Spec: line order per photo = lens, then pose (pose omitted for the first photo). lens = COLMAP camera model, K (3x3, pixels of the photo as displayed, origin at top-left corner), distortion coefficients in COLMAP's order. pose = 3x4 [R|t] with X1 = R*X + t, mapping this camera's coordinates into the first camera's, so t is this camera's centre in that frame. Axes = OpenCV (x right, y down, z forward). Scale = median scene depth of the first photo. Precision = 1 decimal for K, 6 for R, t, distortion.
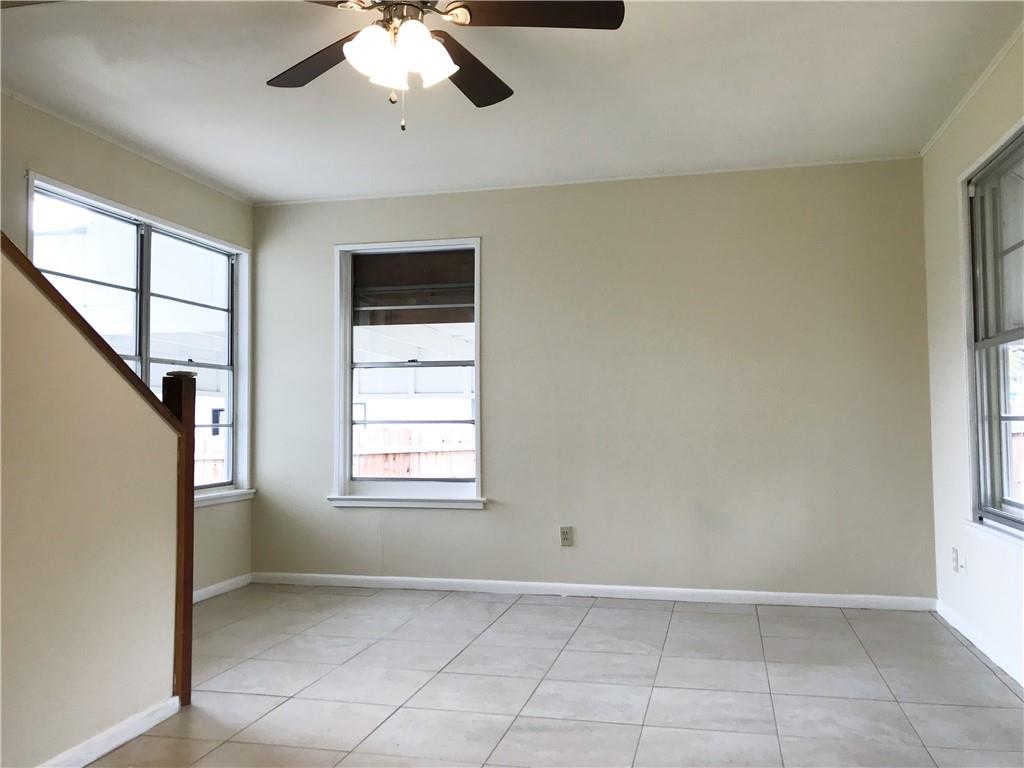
lens RADIAL K [[858.9, 0, 511.2], [0, 858.9, 382.0], [0, 0, 1]] dist [-0.002744, 0.000543]
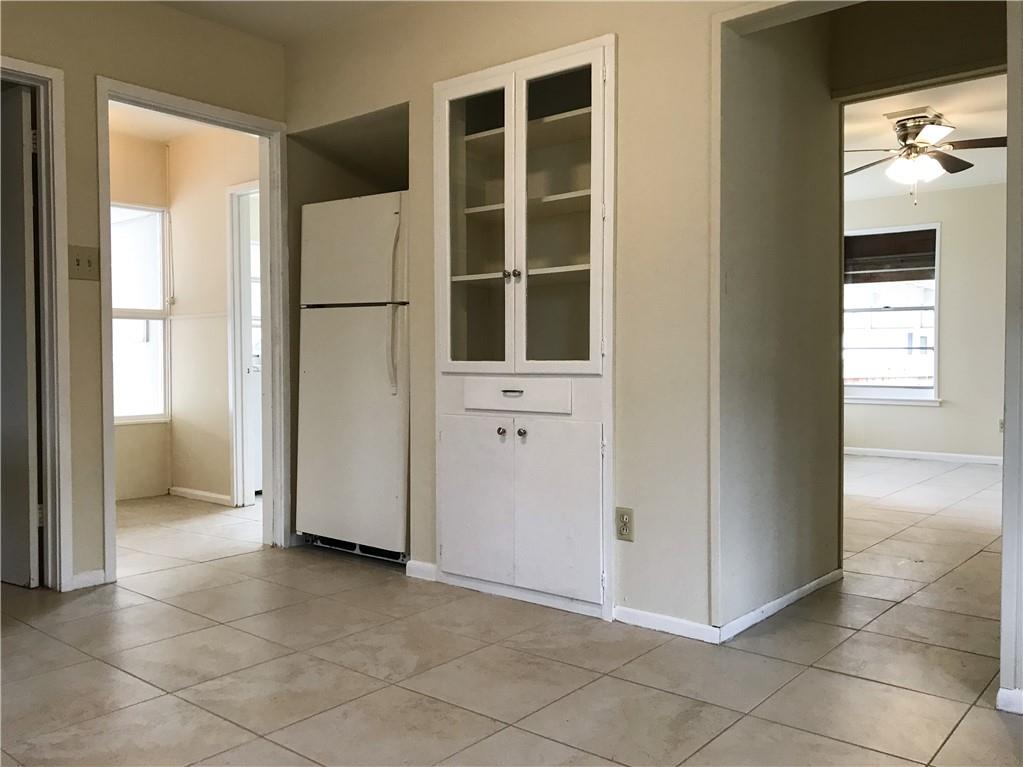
lens RADIAL K [[858.1, 0, 511.1], [0, 858.1, 378.9], [0, 0, 1]] dist [-0.002744, 0.000543]
pose [[0.888942, 0.019828, -0.457590, -0.012928], [-0.001322, 0.999169, 0.040728, 0.039364], [0.458017, -0.035600, 0.888230, -0.610688]]
